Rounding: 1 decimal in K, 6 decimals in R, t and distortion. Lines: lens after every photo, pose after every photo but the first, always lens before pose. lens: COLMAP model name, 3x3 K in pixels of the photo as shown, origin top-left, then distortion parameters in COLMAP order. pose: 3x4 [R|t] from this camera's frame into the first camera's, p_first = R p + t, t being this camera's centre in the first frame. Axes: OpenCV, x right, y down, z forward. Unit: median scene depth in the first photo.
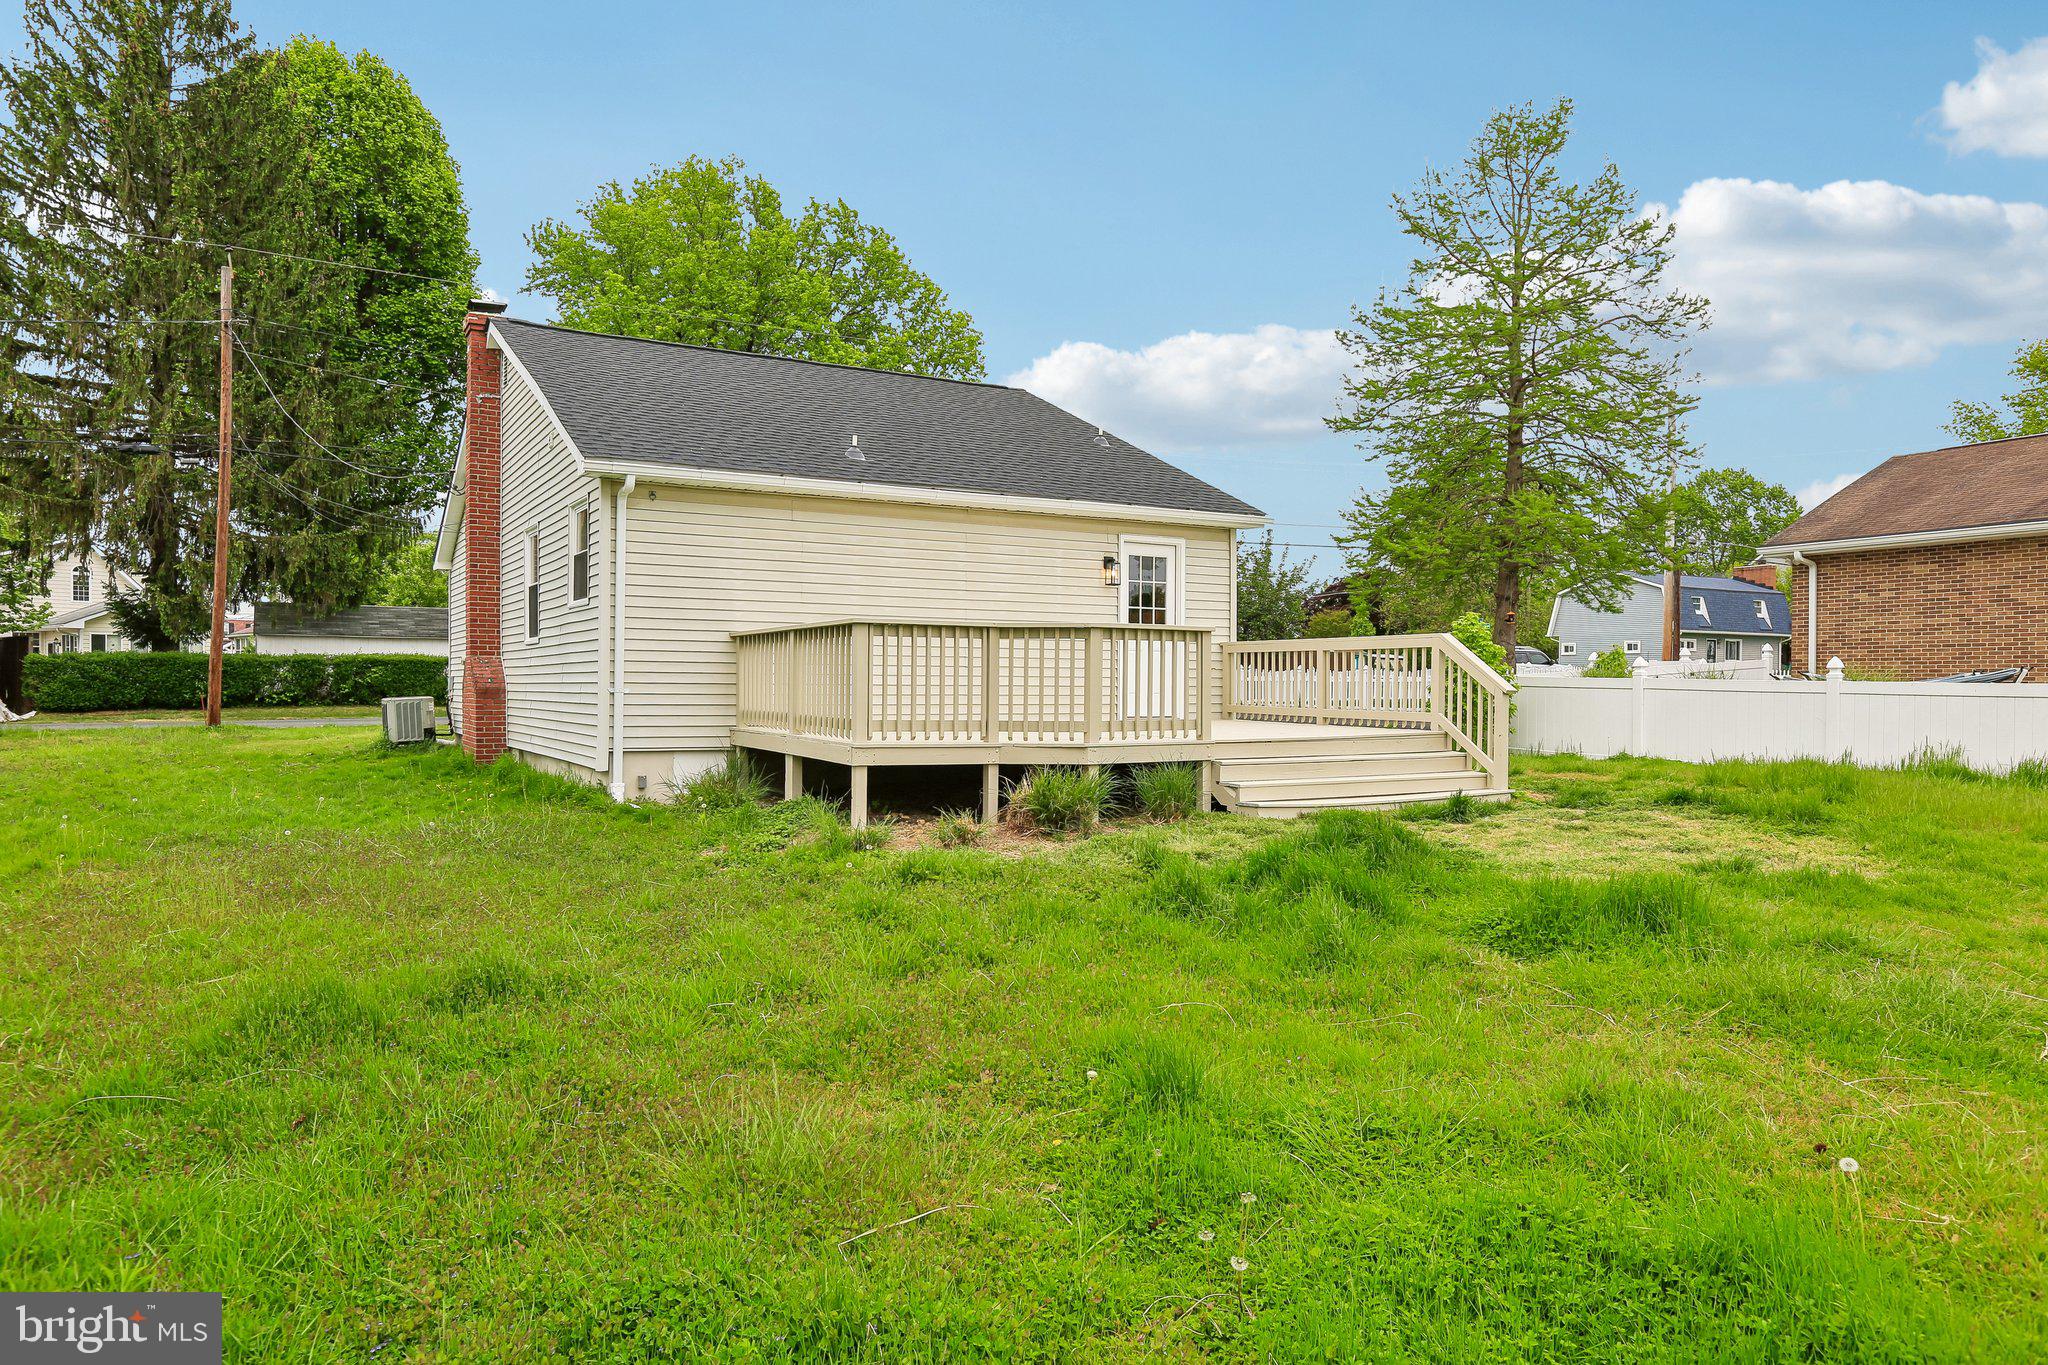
lens RADIAL K [[1353.8, 0, 1026.2], [0, 1353.8, 693.1], [0, 0, 1]] dist [0.000025, 0.016060]
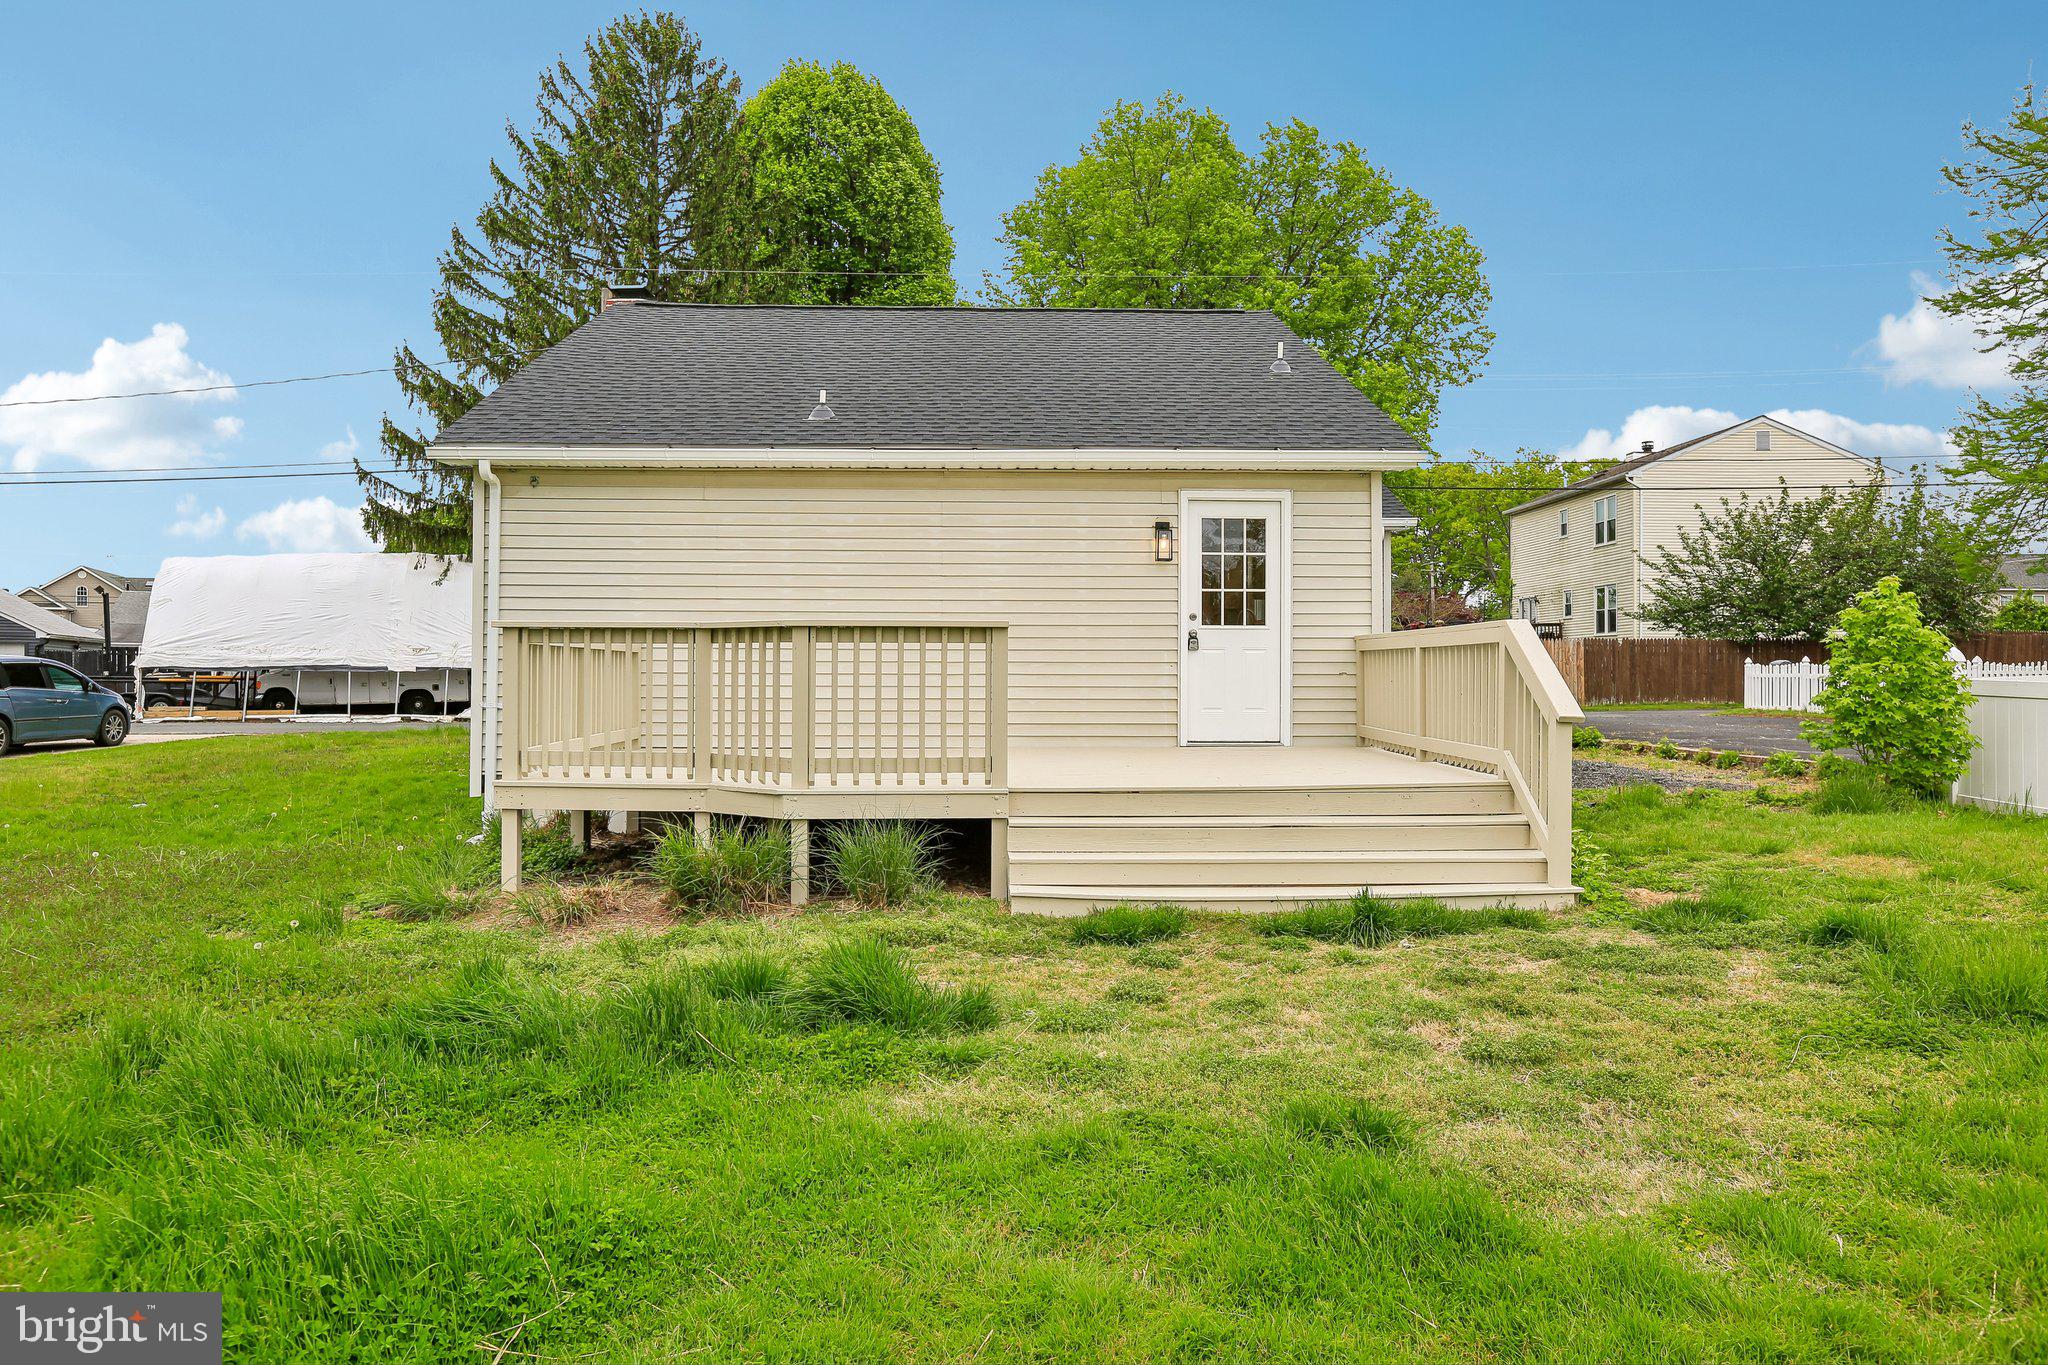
lens RADIAL K [[1444.3, 0, 1023.6], [0, 1444.3, 667.9], [0, 0, 1]] dist [0.009980, 0.004364]
pose [[0.874253, -0.004256, -0.485451, 0.365909], [-0.000851, 0.999947, -0.010298, -0.013323], [0.485469, 0.009416, 0.874203, 0.273956]]
